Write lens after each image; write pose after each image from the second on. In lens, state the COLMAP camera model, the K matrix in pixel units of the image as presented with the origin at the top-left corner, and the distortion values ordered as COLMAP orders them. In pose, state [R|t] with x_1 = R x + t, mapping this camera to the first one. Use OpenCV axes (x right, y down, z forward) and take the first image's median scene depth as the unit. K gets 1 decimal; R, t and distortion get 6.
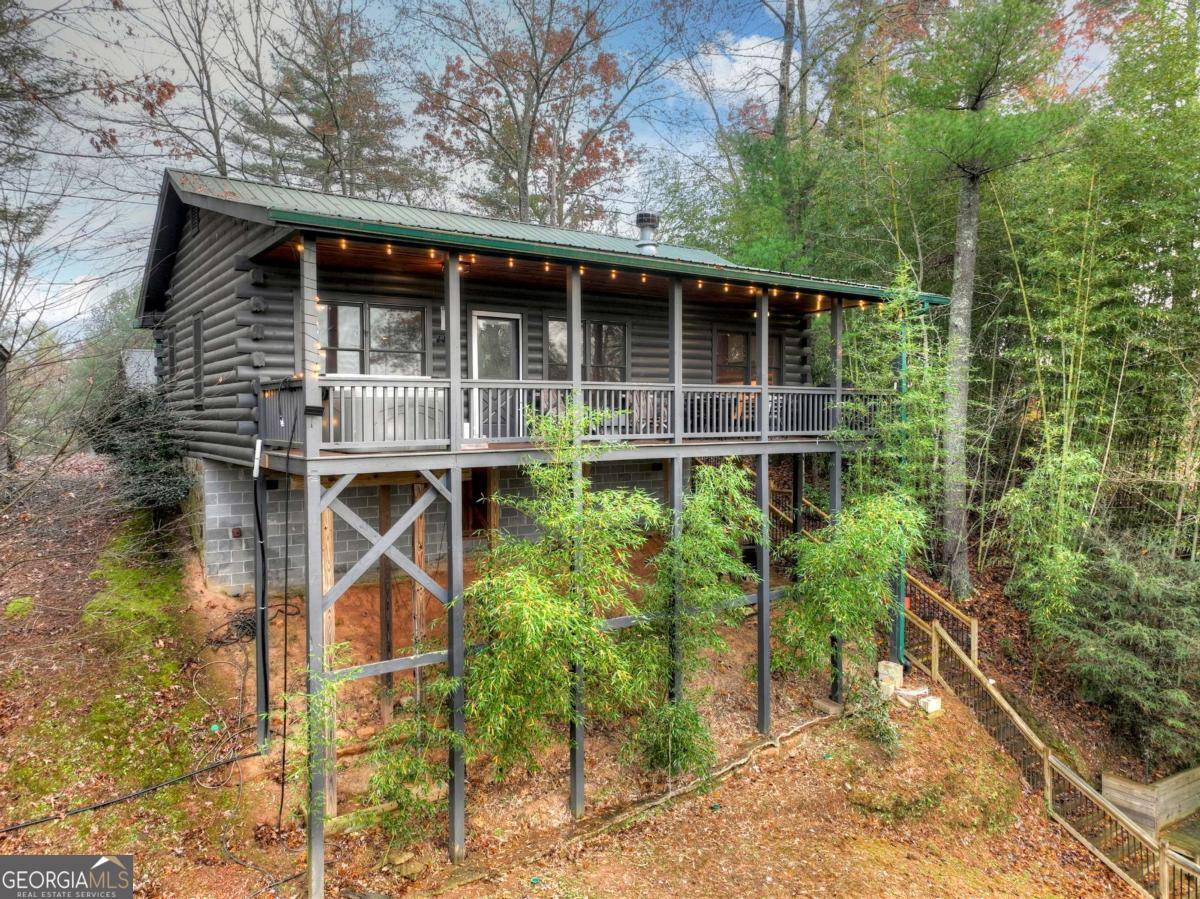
lens RADIAL K [[882.6, 0, 597.9], [0, 882.6, 431.8], [0, 0, 1]] dist [0.004206, 0.000951]
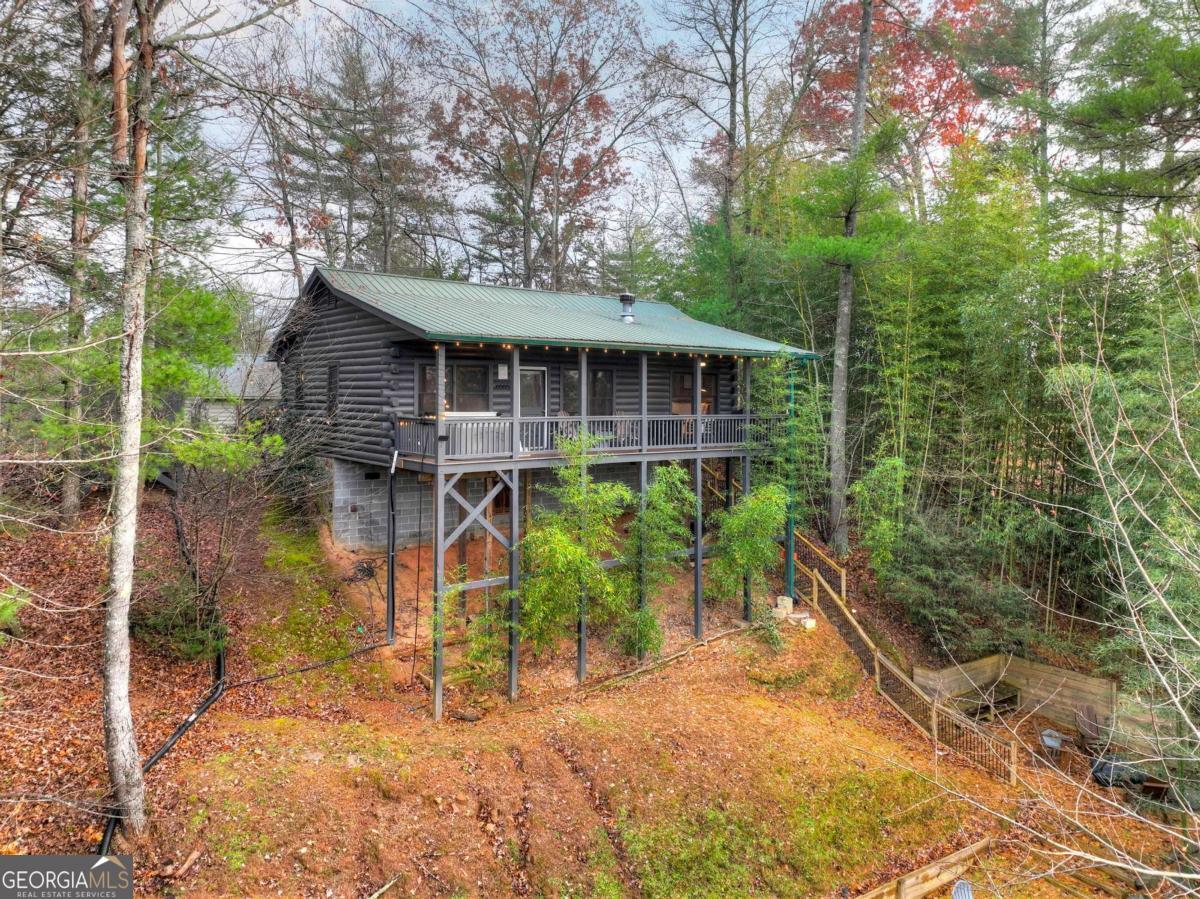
lens RADIAL K [[844.2, 0, 622.1], [0, 844.2, 298.1], [0, 0, 1]] dist [-0.001001, 0.002950]
pose [[0.998950, 0.012933, 0.043945, -0.021856], [-0.006686, 0.990209, -0.139430, -0.049535], [-0.045318, 0.138990, 0.989256, -0.561246]]
